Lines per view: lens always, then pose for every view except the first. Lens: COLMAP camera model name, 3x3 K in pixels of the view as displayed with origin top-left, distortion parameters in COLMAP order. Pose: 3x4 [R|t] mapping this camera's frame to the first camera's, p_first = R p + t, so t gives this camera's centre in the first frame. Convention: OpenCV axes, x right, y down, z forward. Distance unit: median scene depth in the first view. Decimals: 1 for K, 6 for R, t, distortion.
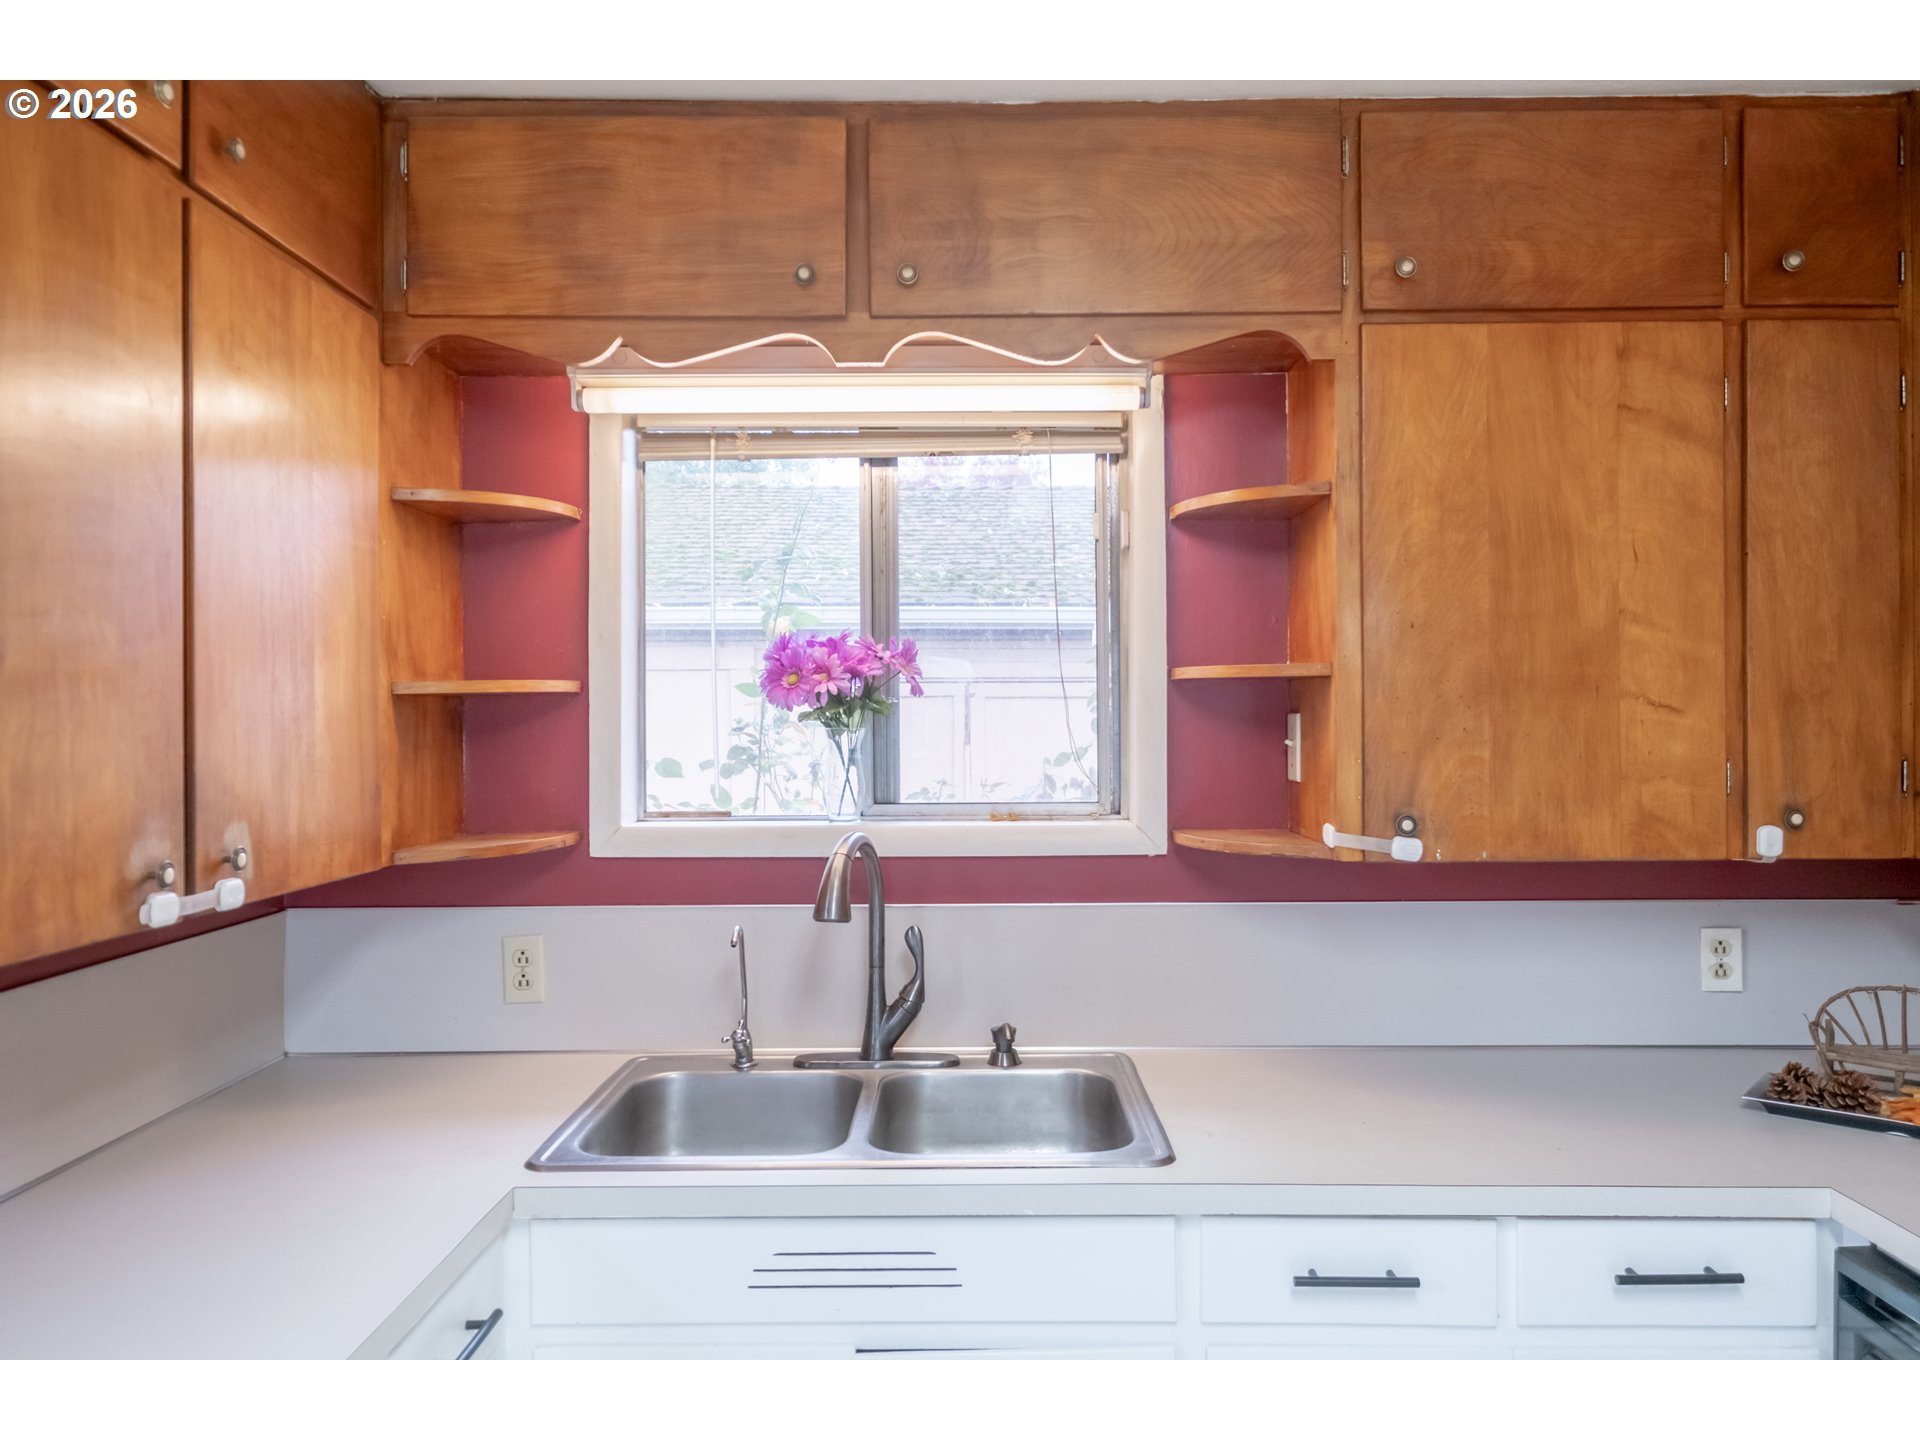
lens RADIAL K [[1318.4, 0, 995.4], [0, 1318.4, 713.9], [0, 0, 1]] dist [0.001502, 0.003833]
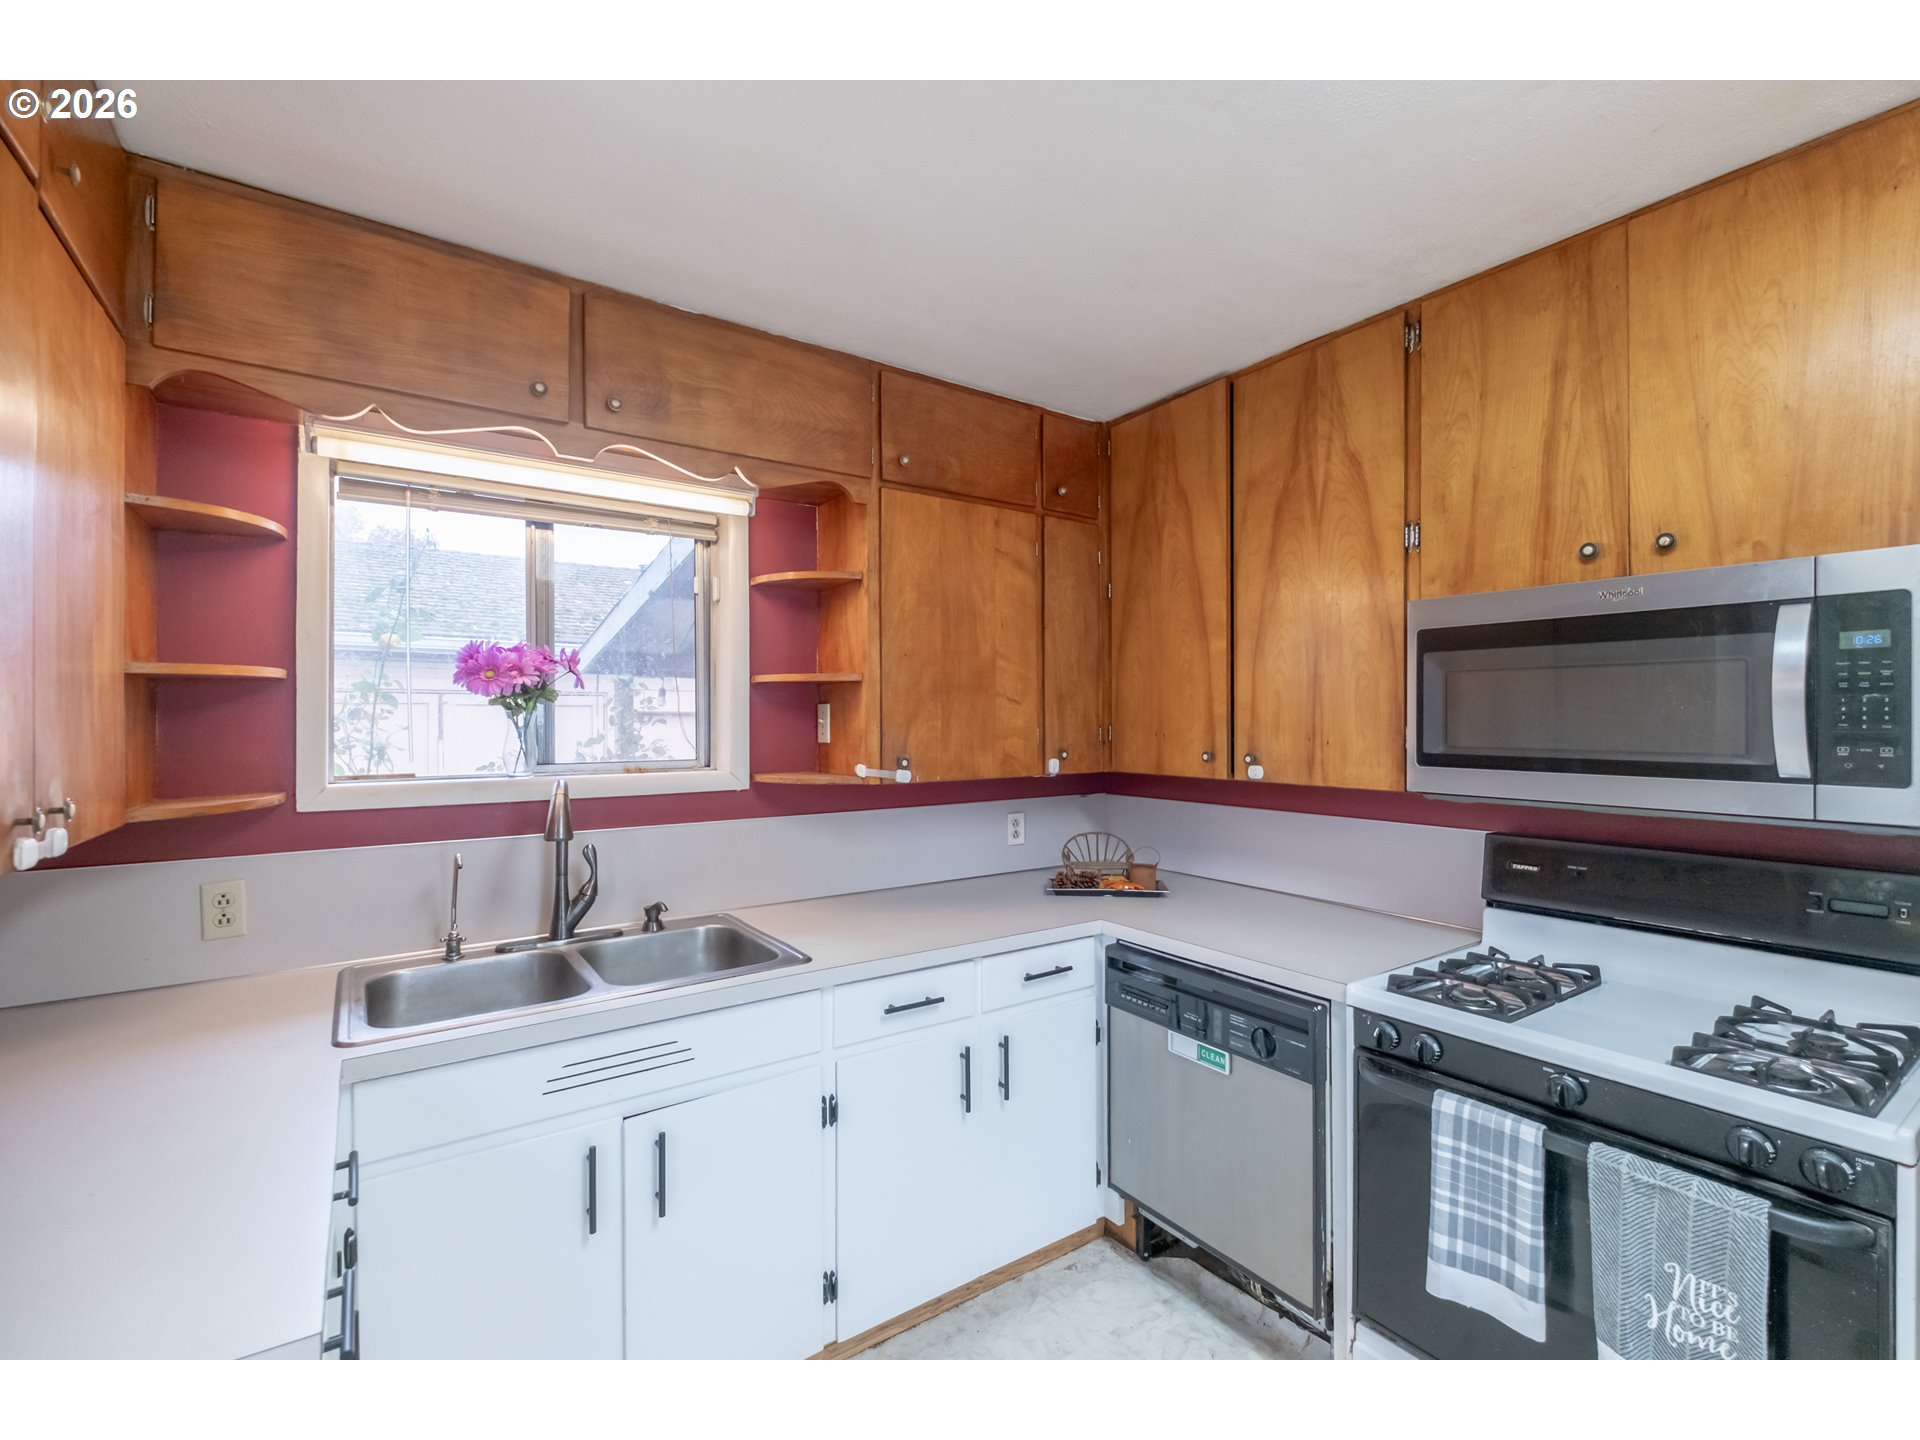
lens RADIAL K [[826.6, 0, 960.0], [0, 826.6, 720.0], [0, 0, 1]] dist [0.002182, -0.005848]
pose [[0.822462, 0.003405, 0.568810, -0.273775], [-0.000422, 0.999985, -0.005376, 0.029893], [-0.568820, 0.004182, 0.822451, 0.006993]]
